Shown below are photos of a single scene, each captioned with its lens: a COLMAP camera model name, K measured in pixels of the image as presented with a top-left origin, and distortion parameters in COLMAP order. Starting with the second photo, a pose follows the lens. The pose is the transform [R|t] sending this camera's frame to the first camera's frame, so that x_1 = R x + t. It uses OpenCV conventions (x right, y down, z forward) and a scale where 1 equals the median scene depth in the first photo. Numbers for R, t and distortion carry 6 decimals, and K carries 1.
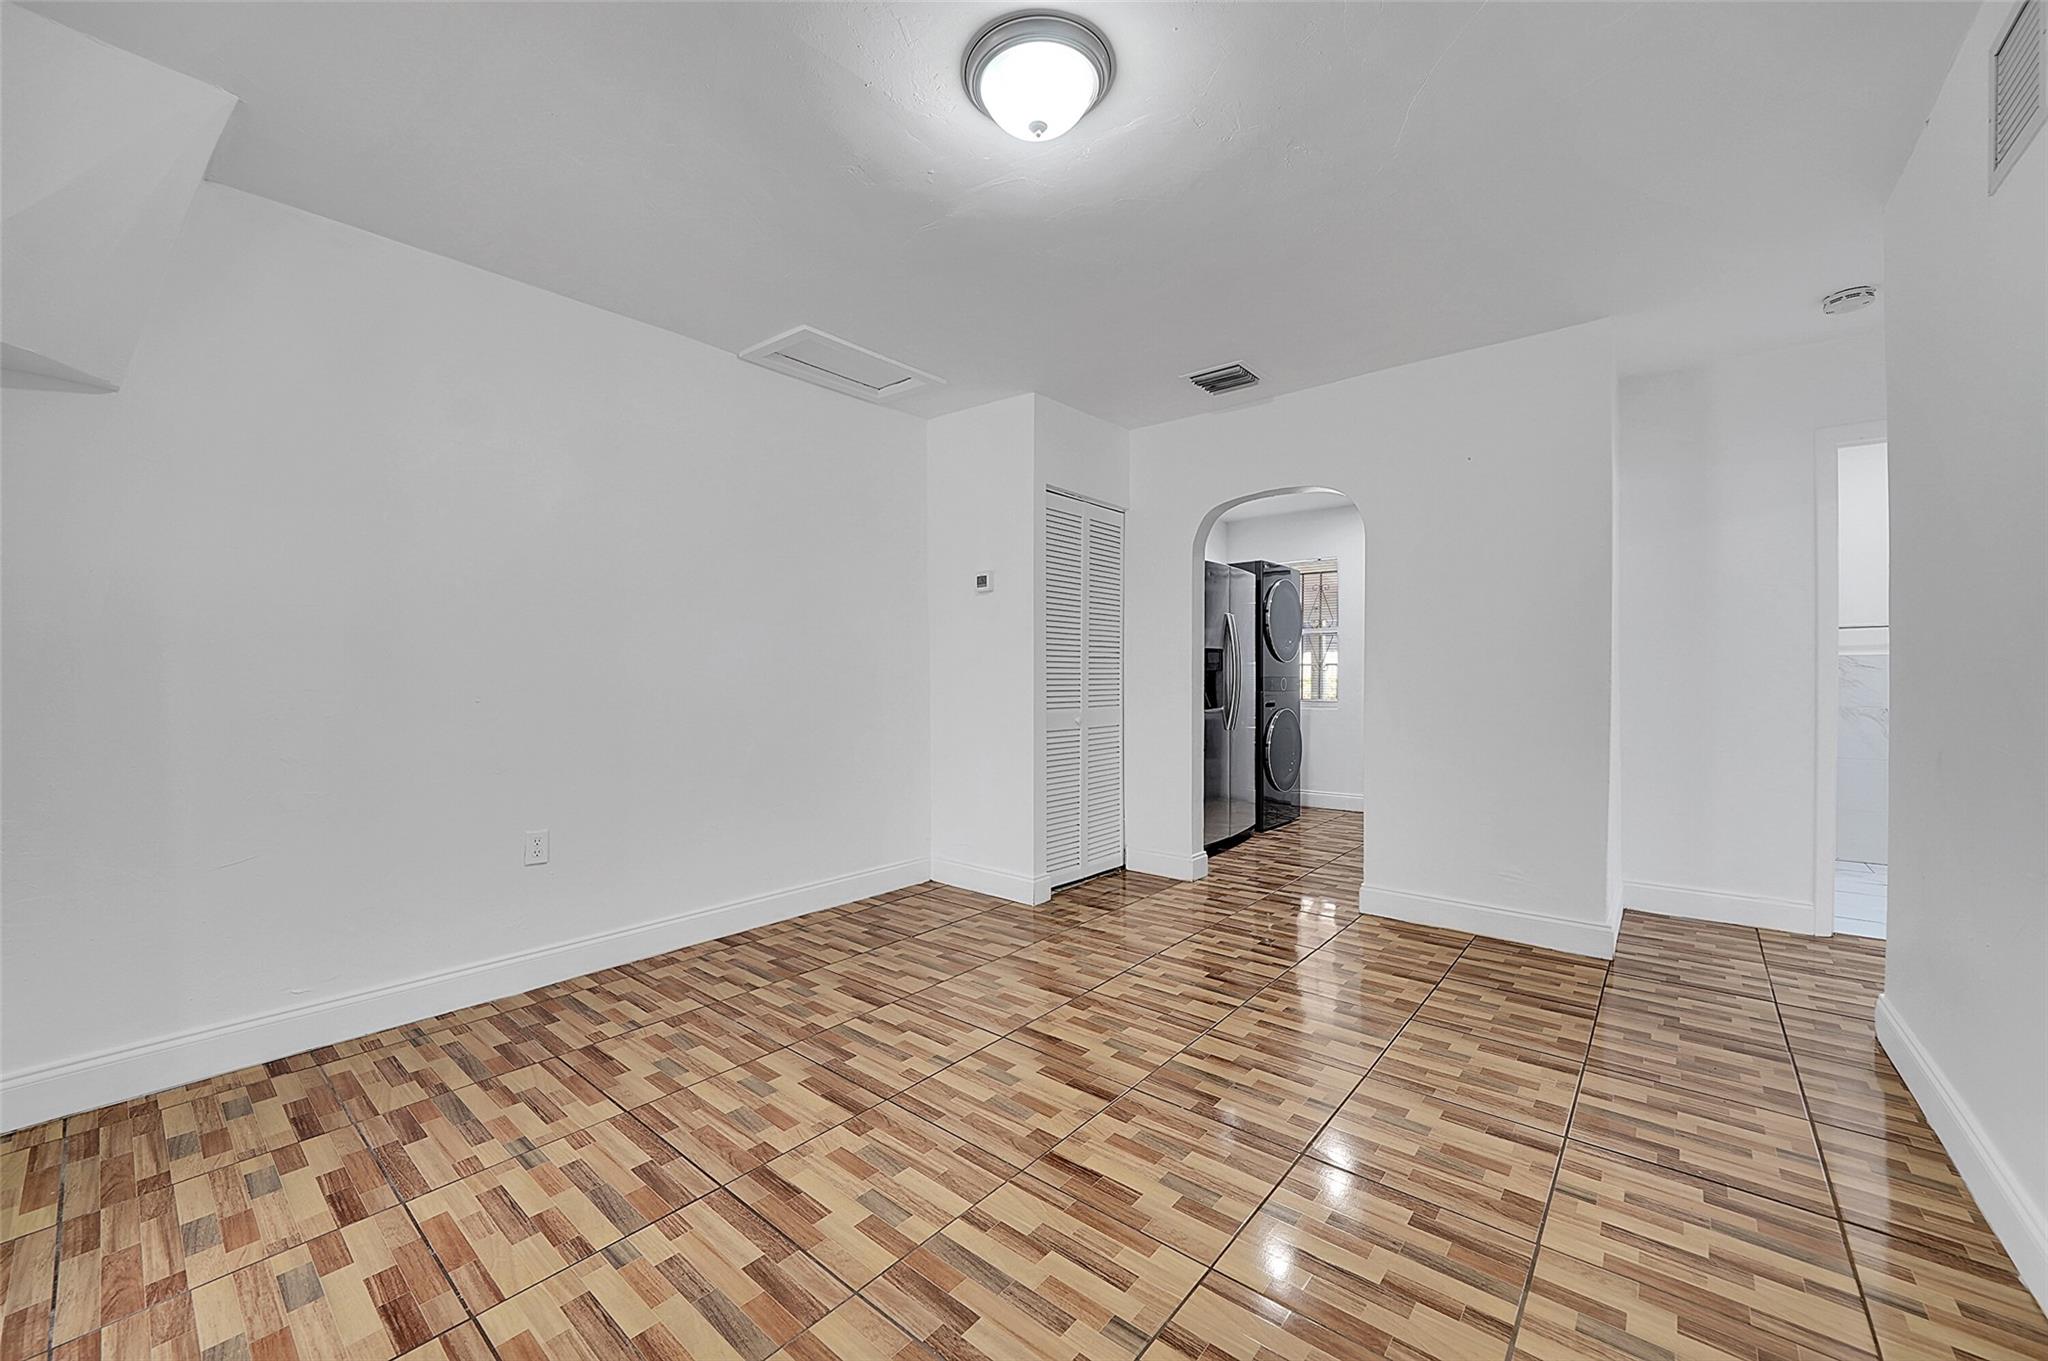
lens RADIAL K [[788.1, 0, 1024.2], [0, 788.1, 744.5], [0, 0, 1]] dist [-0.009169, 0.000667]
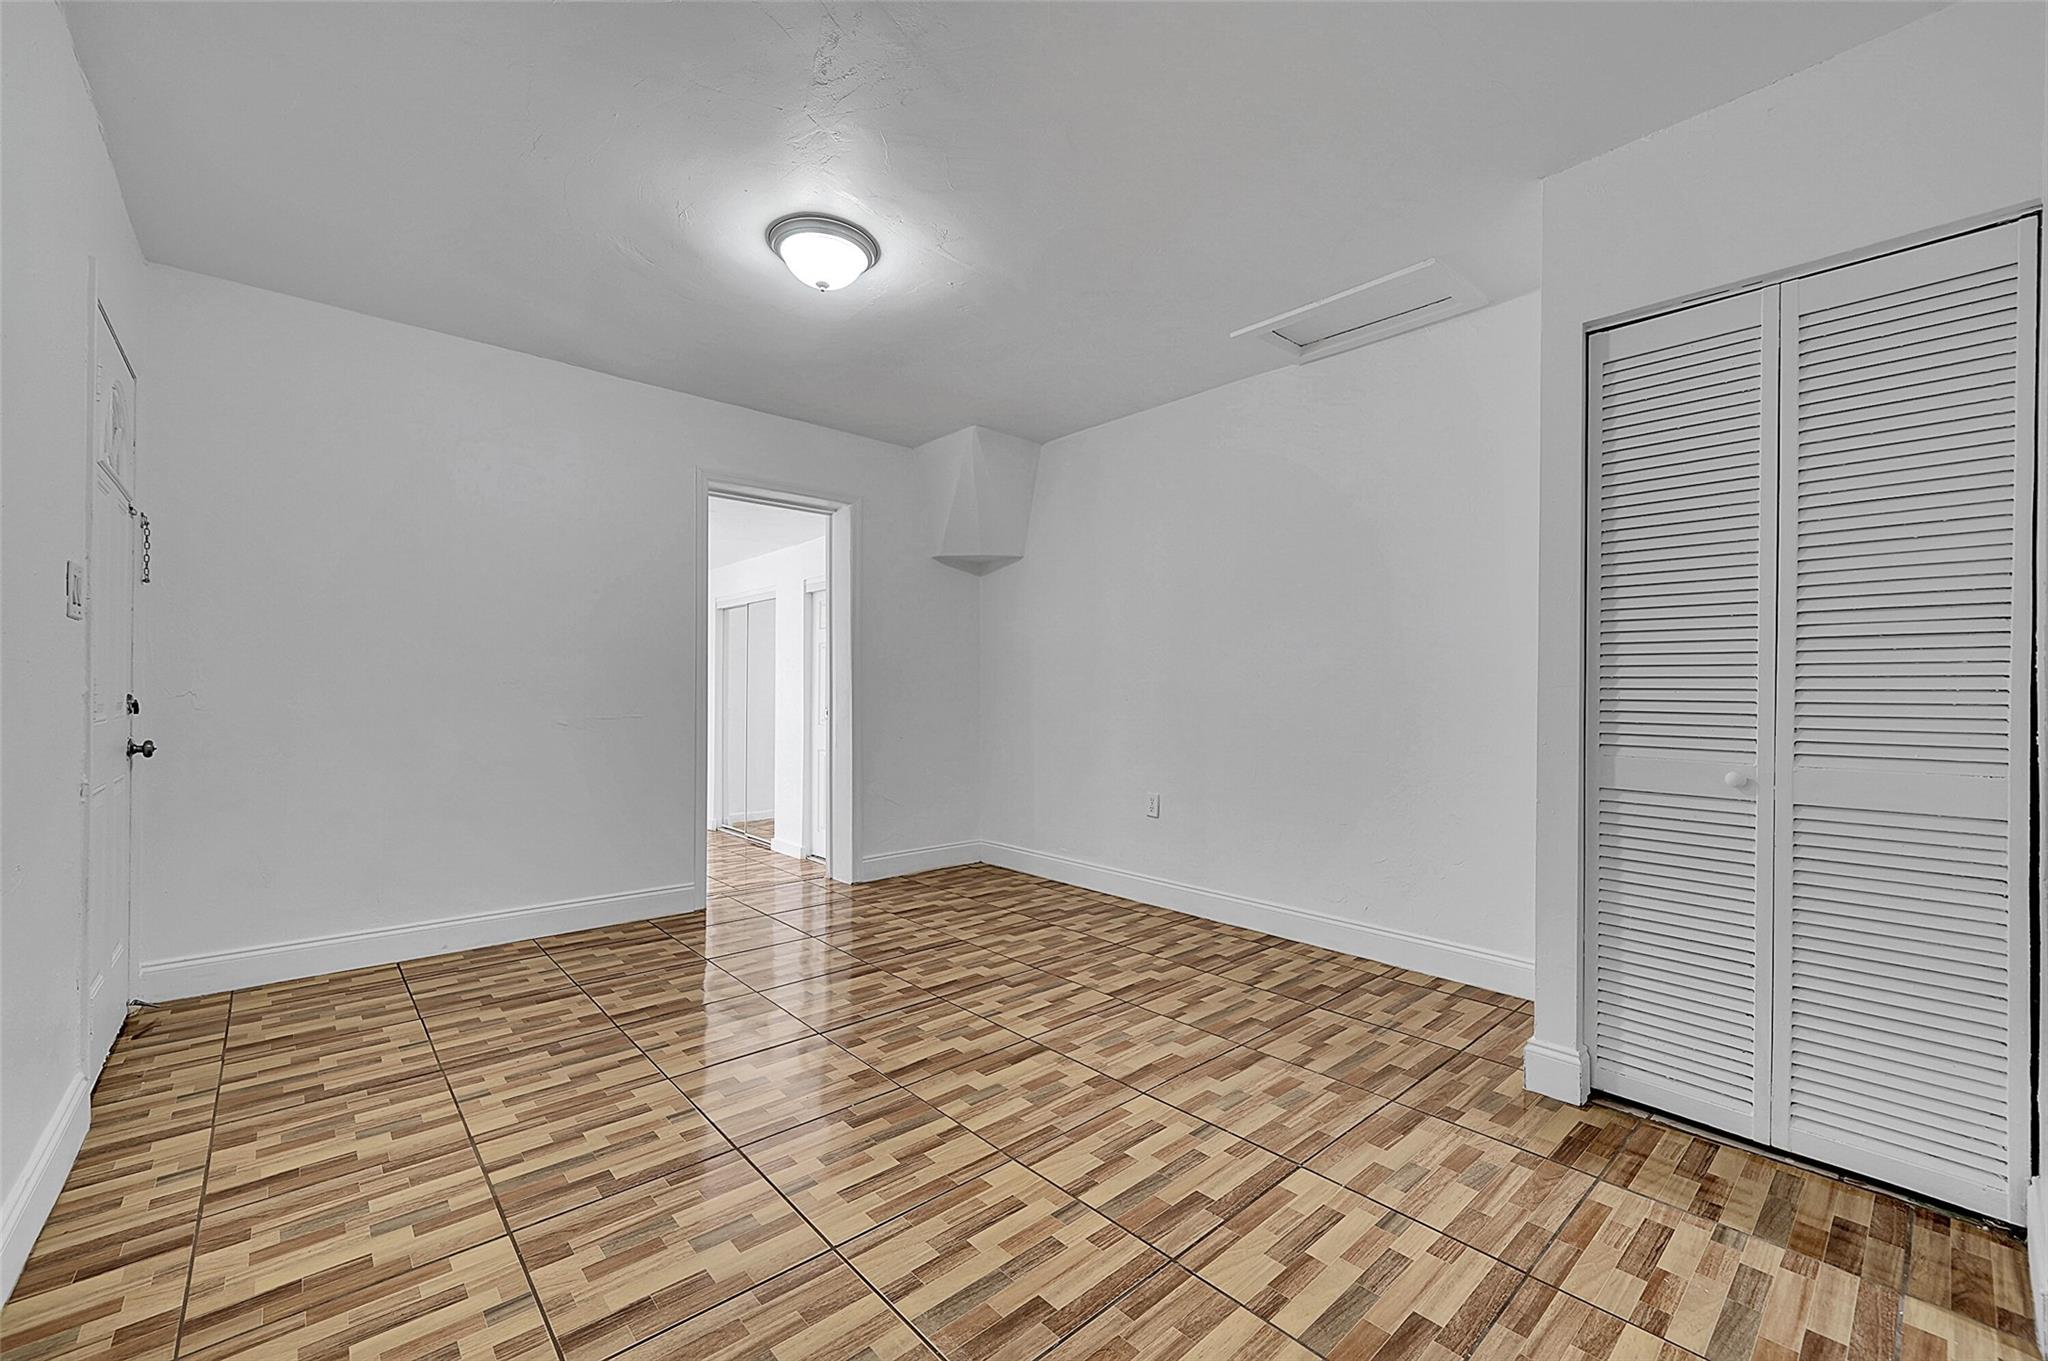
lens RADIAL K [[833.9, 0, 1022.7], [0, 833.9, 677.3], [0, 0, 1]] dist [-0.000905, 0.000742]
pose [[-0.146661, -0.008525, -0.989150, 1.144791], [-0.087759, 0.996132, 0.004427, -0.105320], [0.985286, 0.087456, -0.146842, 1.223822]]
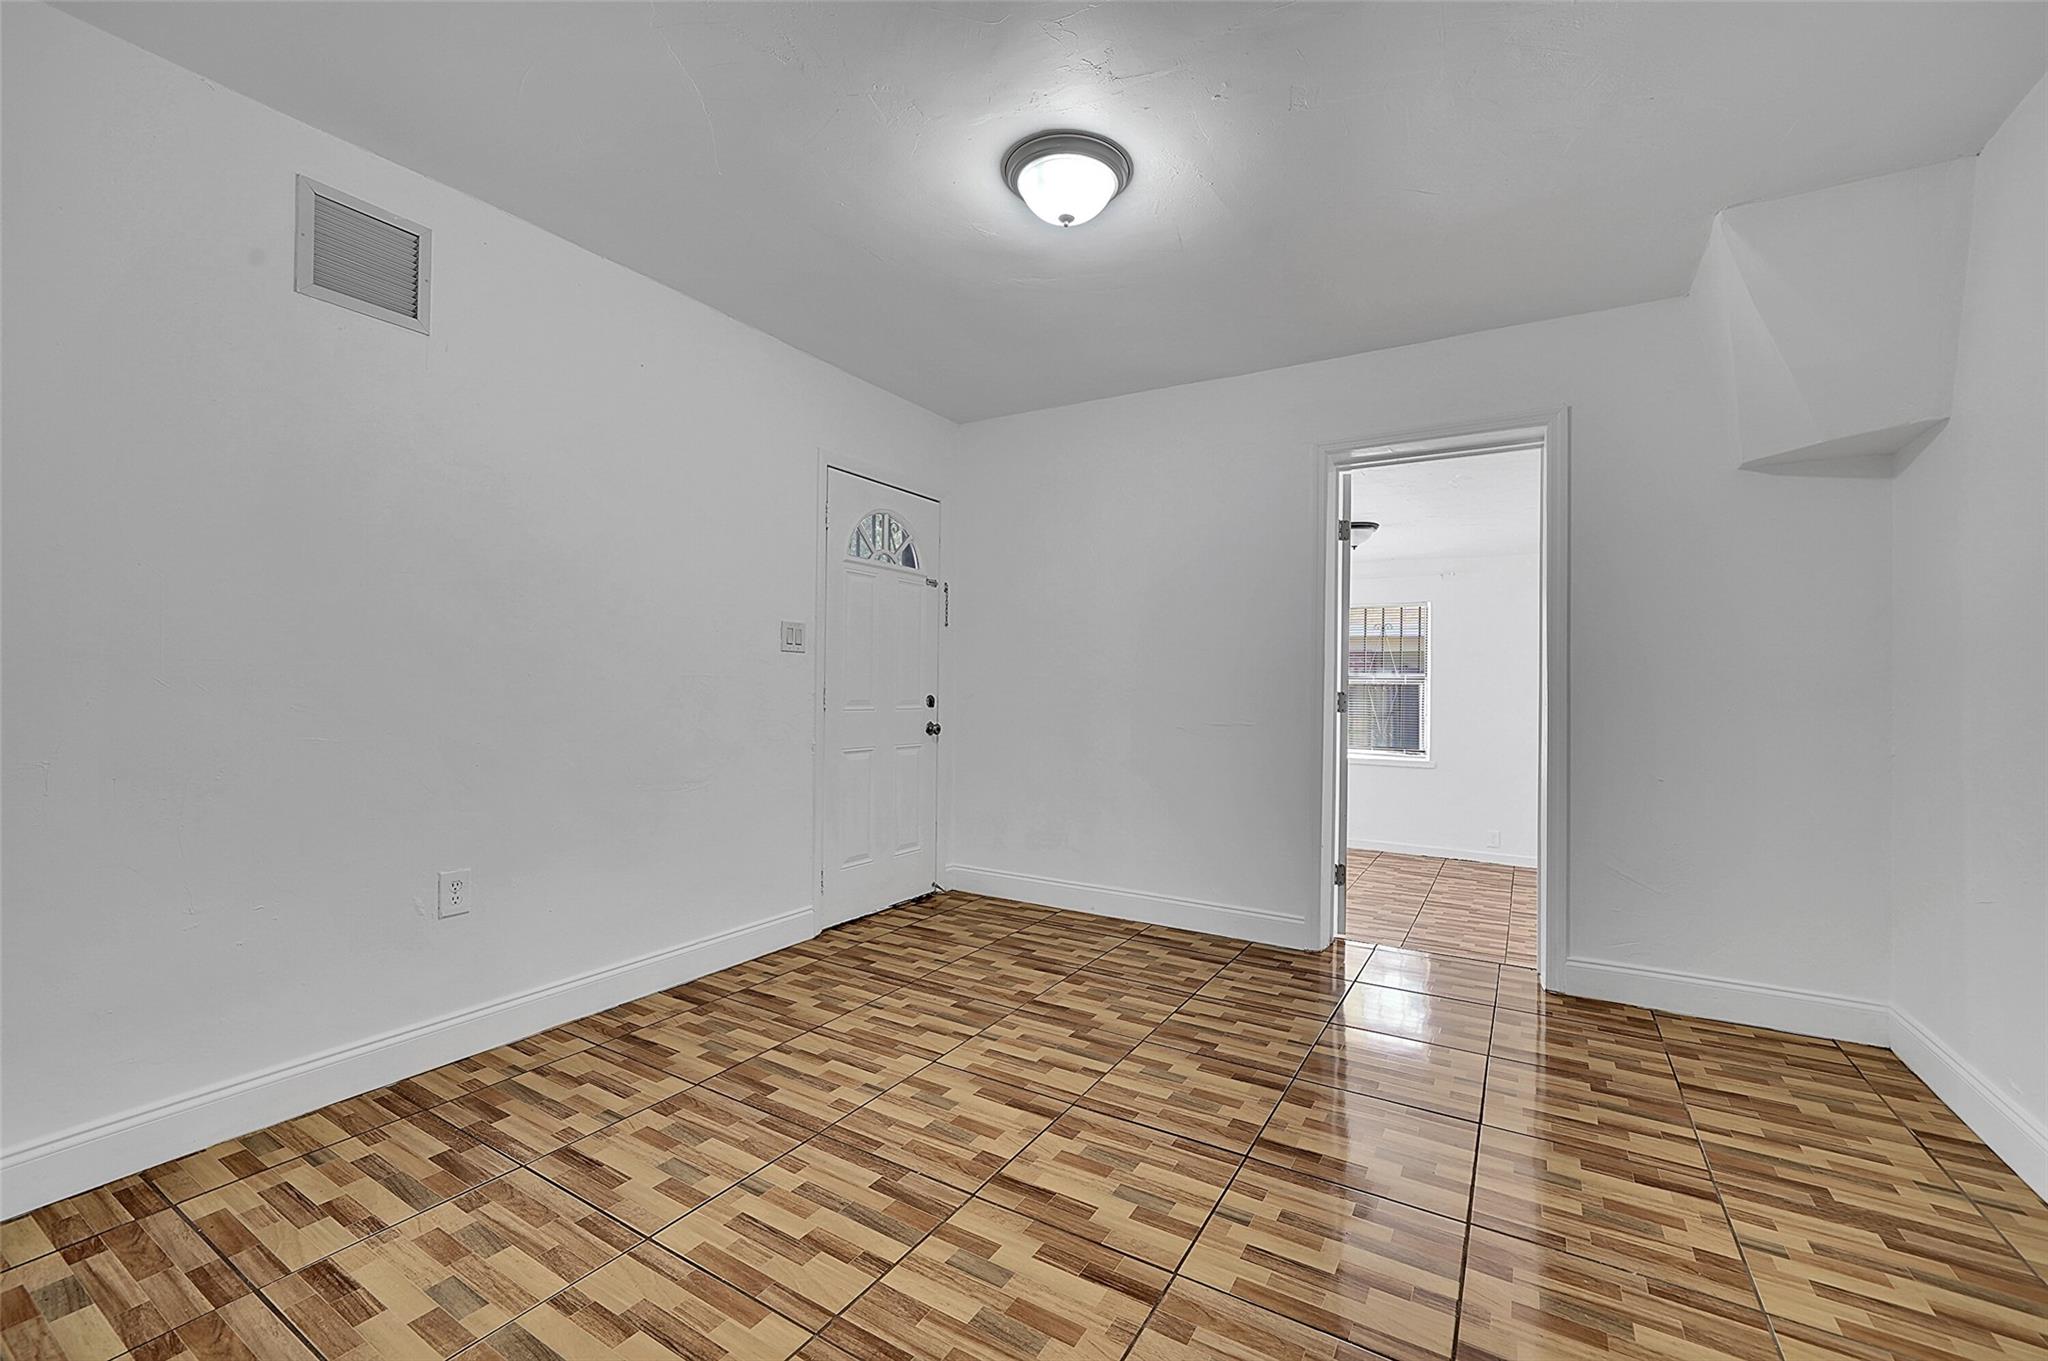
lens RADIAL K [[833.9, 0, 1022.5], [0, 833.9, 678.5], [0, 0, 1]] dist [-0.000905, 0.000742]
pose [[-0.989310, -0.007204, -0.145647, 0.207992], [-0.018055, 0.997145, 0.073318, -0.149250], [0.144703, 0.075164, -0.986616, 1.750842]]
